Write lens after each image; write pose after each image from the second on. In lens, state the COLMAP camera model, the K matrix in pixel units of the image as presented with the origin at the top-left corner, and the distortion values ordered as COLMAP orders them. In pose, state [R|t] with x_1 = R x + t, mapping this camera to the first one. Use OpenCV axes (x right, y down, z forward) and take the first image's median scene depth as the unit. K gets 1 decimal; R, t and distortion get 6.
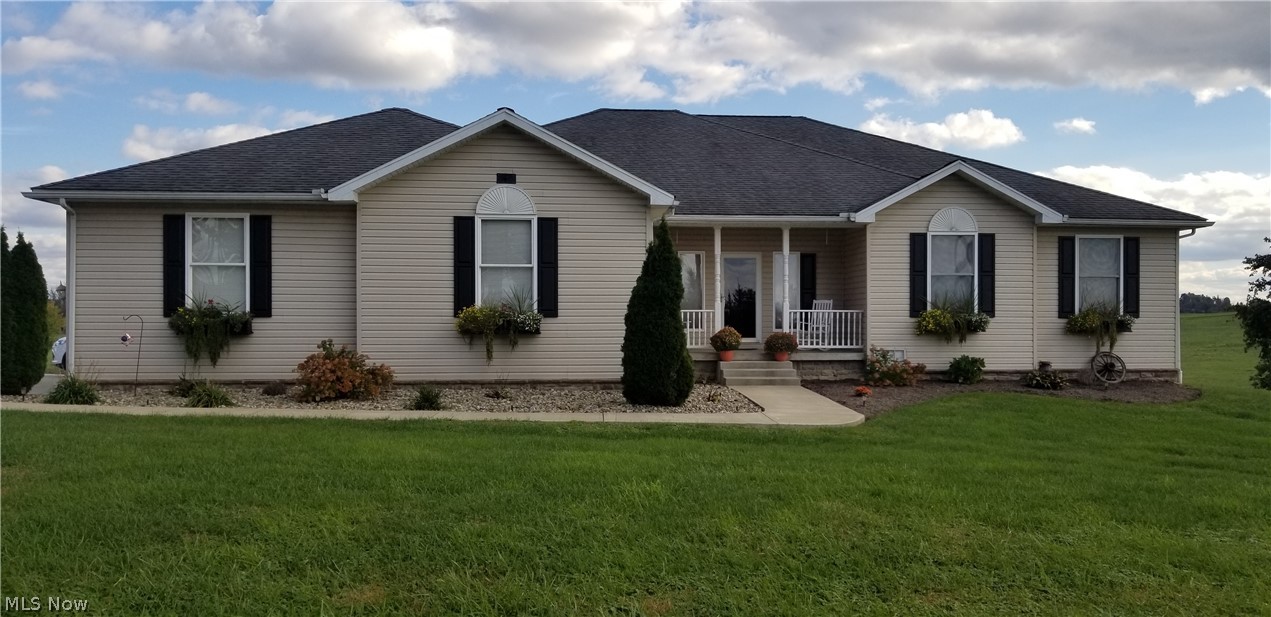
lens RADIAL K [[972.1, 0, 637.0], [0, 972.1, 318.6], [0, 0, 1]] dist [0.046444, -0.108610]
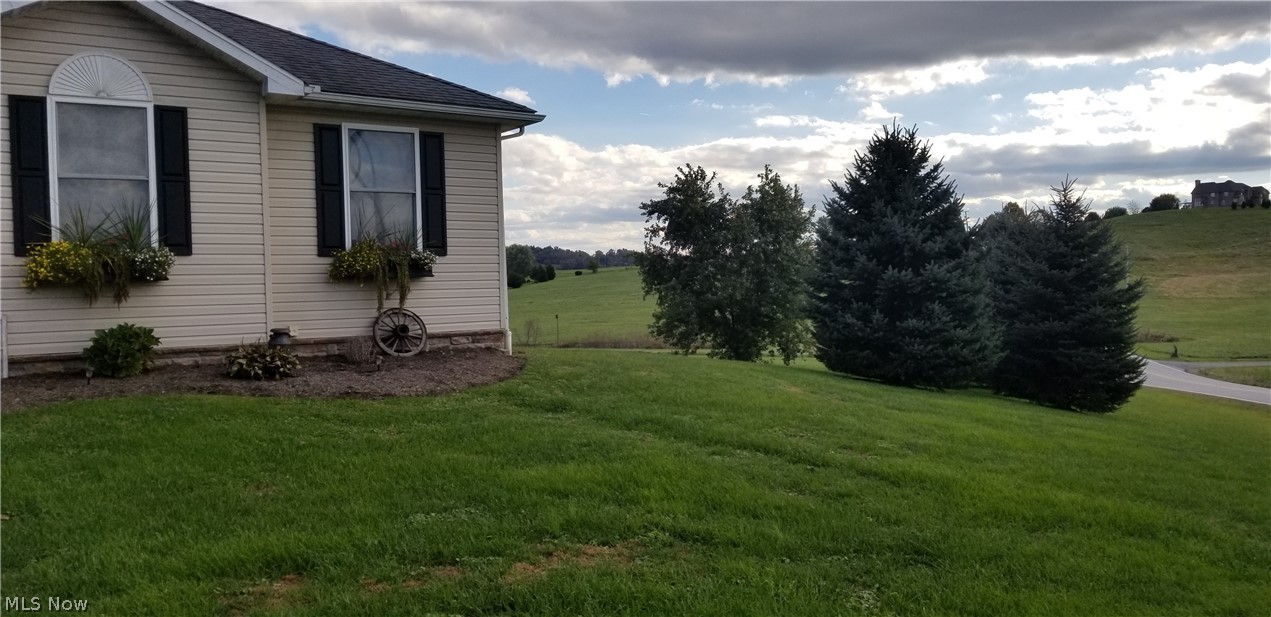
lens RADIAL K [[972.1, 0, 637.0], [0, 972.1, 318.6], [0, 0, 1]] dist [0.046444, -0.108610]
pose [[0.863690, -0.040385, 0.502403, 0.293713], [0.018353, 0.998644, 0.048722, 0.012312], [-0.503689, -0.032860, 0.863260, 0.363231]]
